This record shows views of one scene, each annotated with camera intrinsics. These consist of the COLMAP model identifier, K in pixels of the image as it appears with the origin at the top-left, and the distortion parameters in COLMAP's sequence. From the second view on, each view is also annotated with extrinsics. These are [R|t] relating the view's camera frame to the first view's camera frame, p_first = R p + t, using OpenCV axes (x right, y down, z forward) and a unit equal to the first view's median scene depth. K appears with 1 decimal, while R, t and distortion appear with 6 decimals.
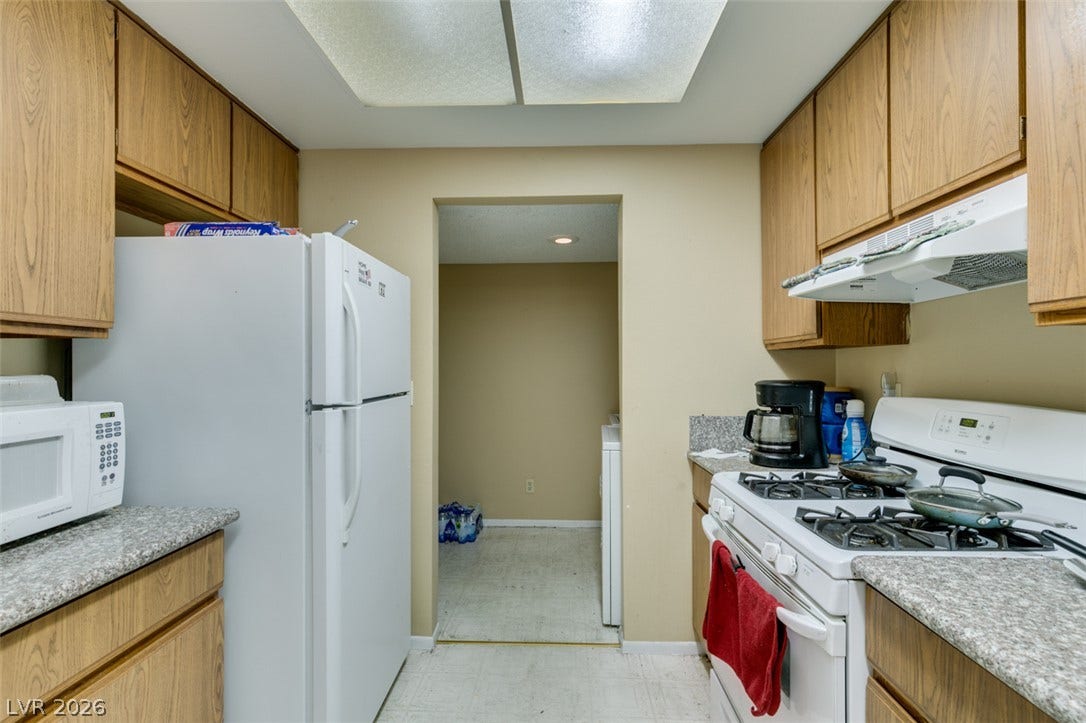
lens RADIAL K [[494.1, 0, 542.3], [0, 494.1, 367.0], [0, 0, 1]] dist [-0.001753, -0.000272]
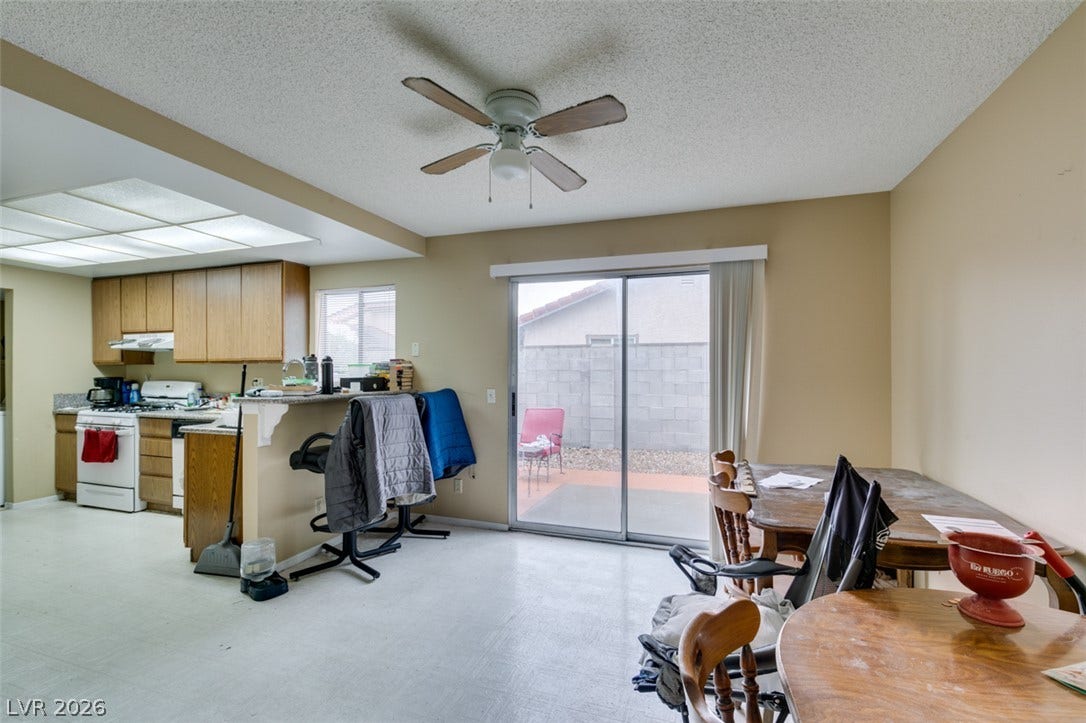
lens RADIAL K [[494.1, 0, 542.3], [0, 494.1, 367.0], [0, 0, 1]] dist [-0.001753, -0.000272]
pose [[0.302625, 0.008724, 0.953070, -1.398463], [0.005745, 0.999923, -0.010977, 0.016449], [-0.953092, 0.008797, 0.302552, -2.146348]]
